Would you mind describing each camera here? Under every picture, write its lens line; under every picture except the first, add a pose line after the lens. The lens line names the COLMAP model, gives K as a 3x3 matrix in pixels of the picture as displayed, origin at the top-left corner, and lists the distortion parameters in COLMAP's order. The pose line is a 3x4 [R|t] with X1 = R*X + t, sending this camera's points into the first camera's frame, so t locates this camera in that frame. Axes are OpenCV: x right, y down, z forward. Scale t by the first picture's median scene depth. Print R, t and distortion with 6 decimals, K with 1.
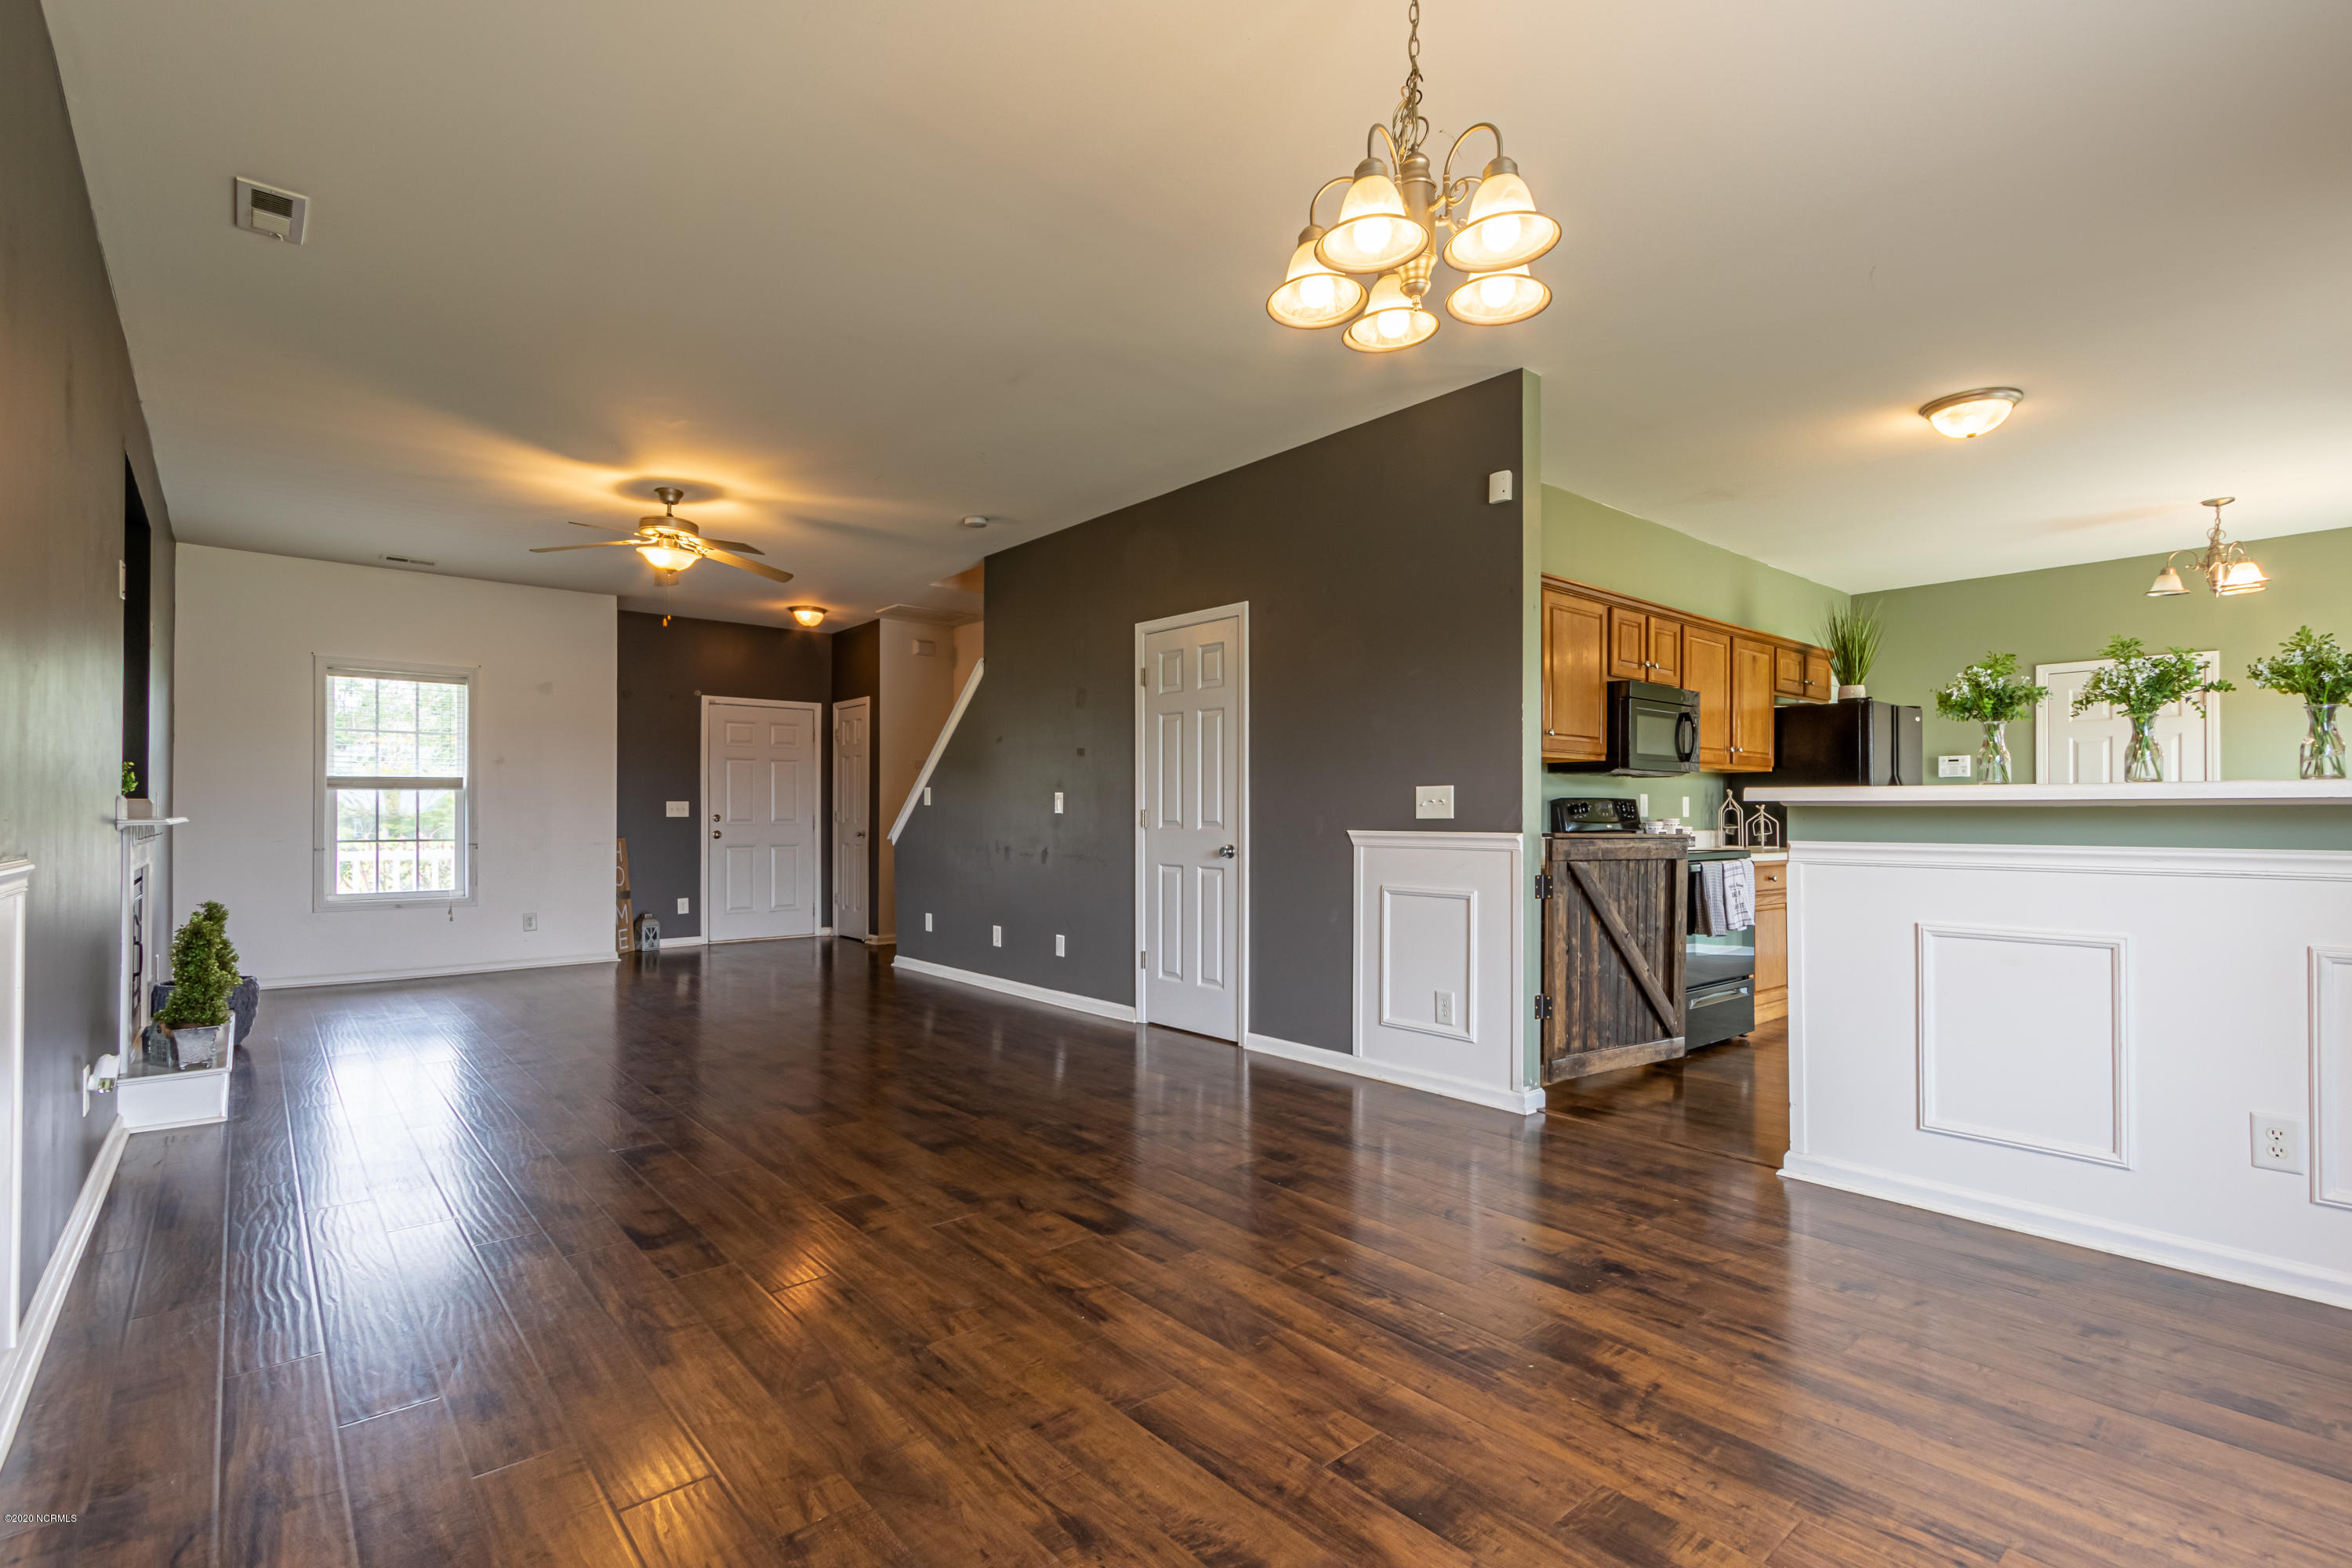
lens RADIAL K [[1075.0, 0, 1180.2], [0, 1075.0, 811.9], [0, 0, 1]] dist [0.000455, -0.000054]
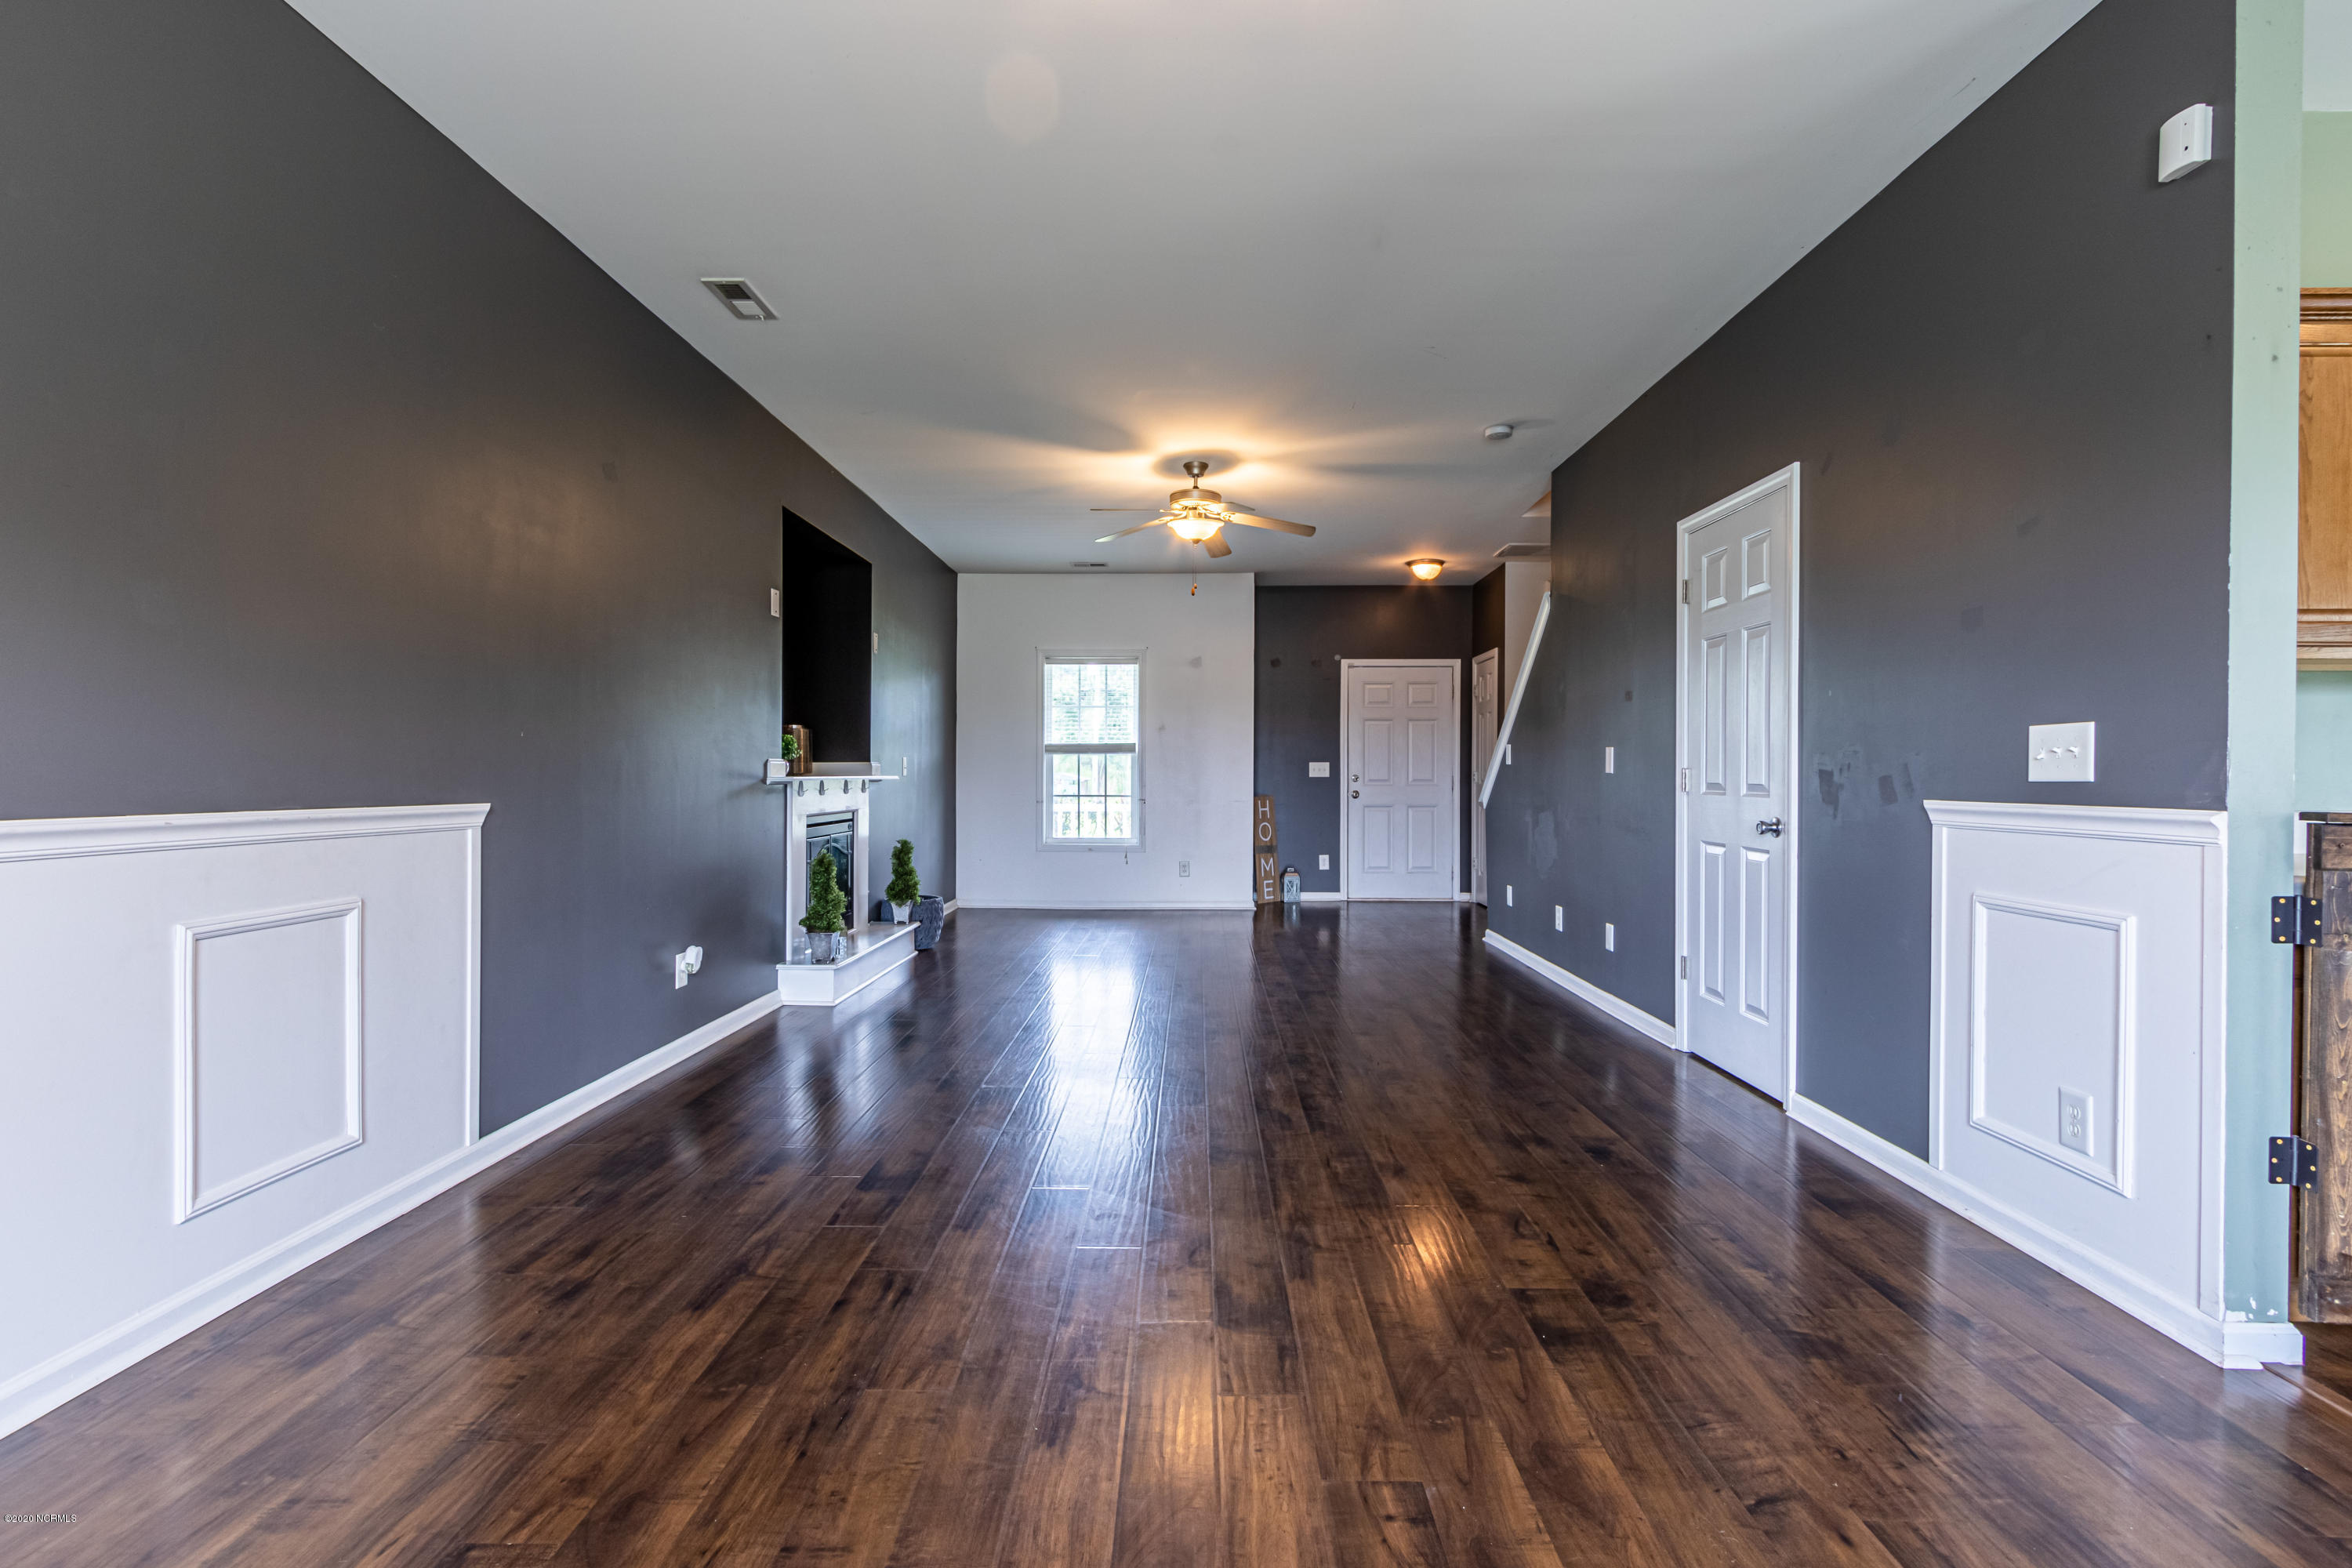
lens RADIAL K [[1068.8, 0, 1176.0], [0, 1068.8, 784.0], [0, 0, 1]] dist [0.002182, 0.000089]
pose [[0.745226, 0.006849, -0.666777, 0.203510], [-0.000122, 0.999949, 0.010135, 0.001389], [0.666812, -0.007472, 0.745189, 0.209239]]
